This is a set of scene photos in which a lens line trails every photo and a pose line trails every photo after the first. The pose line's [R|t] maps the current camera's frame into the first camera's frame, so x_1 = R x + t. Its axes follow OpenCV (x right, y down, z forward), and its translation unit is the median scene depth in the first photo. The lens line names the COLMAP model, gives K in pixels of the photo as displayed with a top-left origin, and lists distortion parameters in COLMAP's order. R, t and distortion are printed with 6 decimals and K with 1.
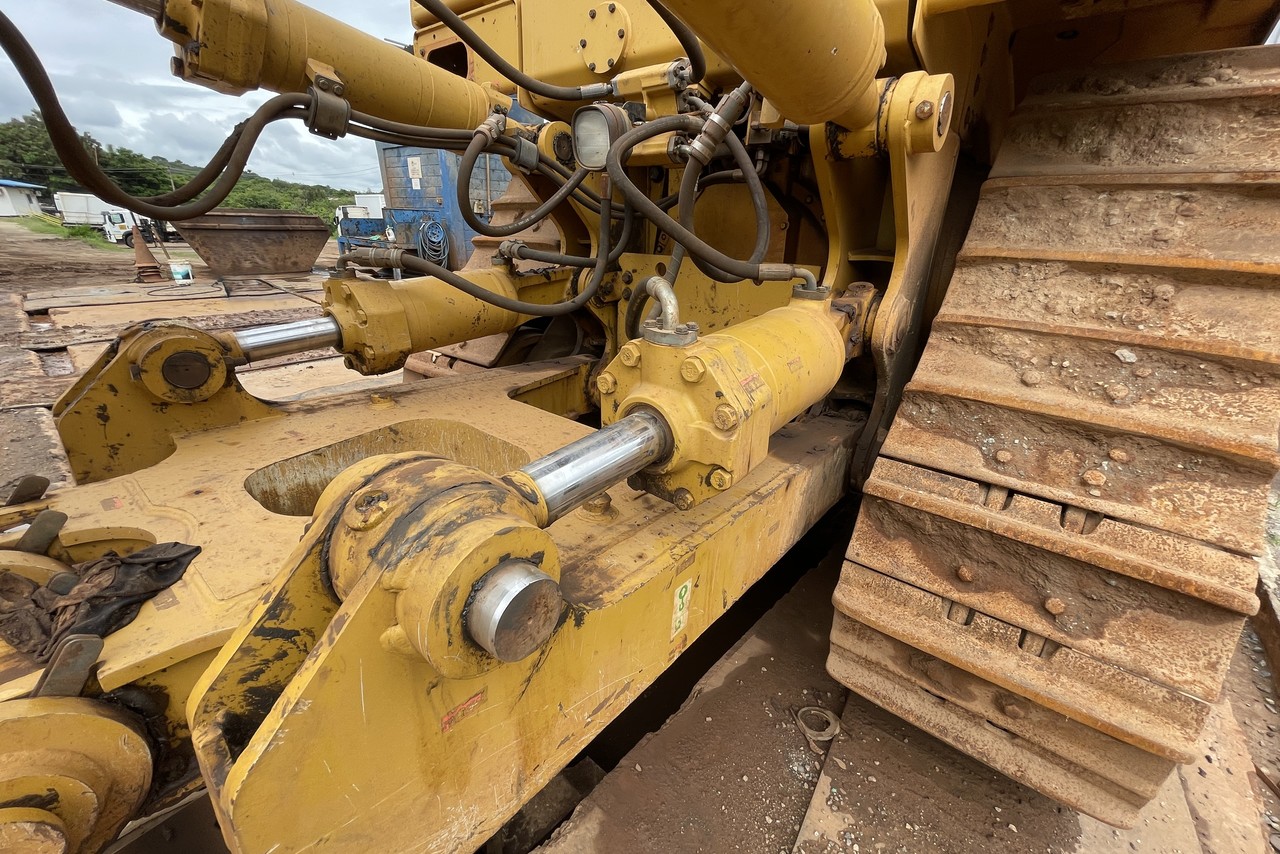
lens RADIAL K [[514.4, 0, 639.2], [0, 514.4, 425.4], [0, 0, 1]] dist [-0.005502, 0.000812]
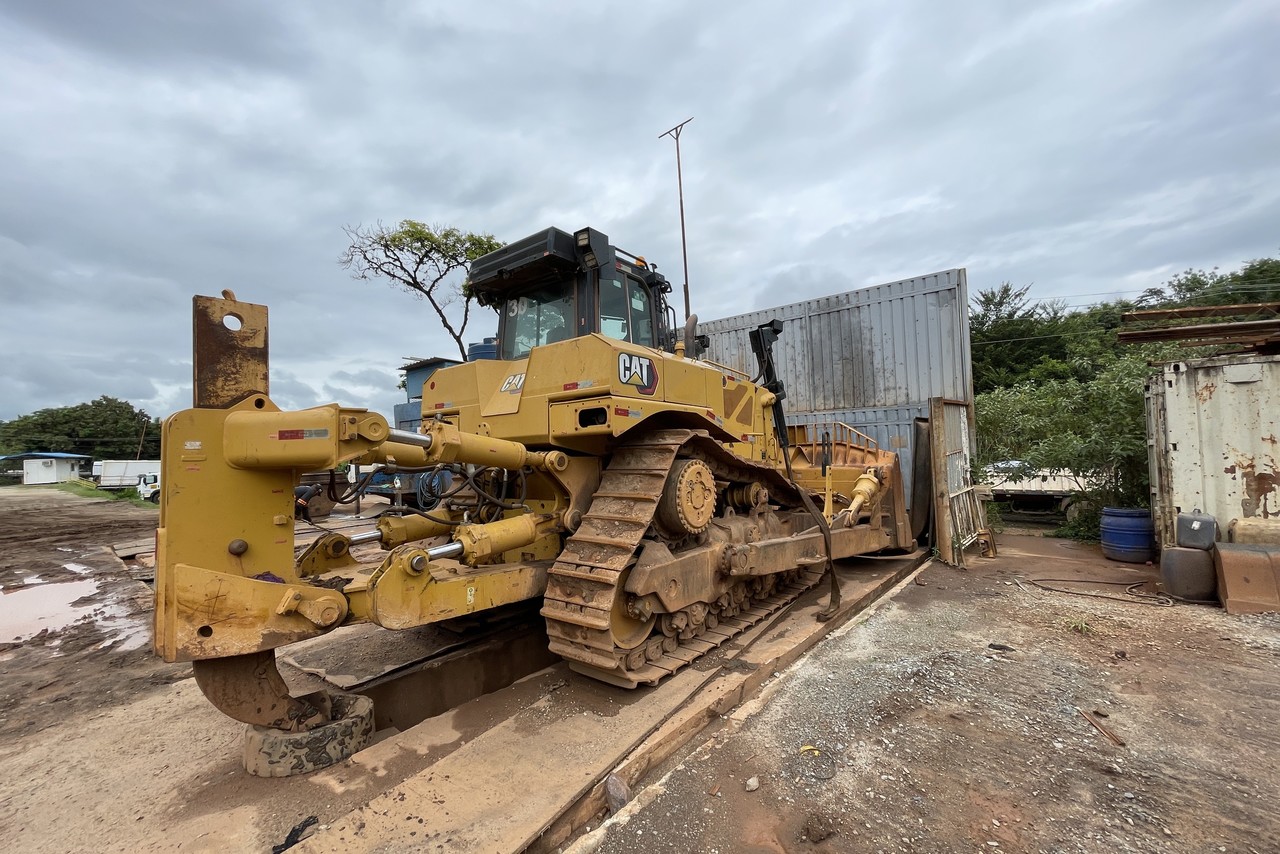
lens RADIAL K [[514.4, 0, 639.2], [0, 514.4, 425.4], [0, 0, 1]] dist [-0.005502, 0.000812]
pose [[0.997750, -0.063488, 0.021551, 0.865614], [0.066737, 0.909632, -0.410019, 0.557367], [0.006428, 0.410535, 0.911822, -1.945488]]
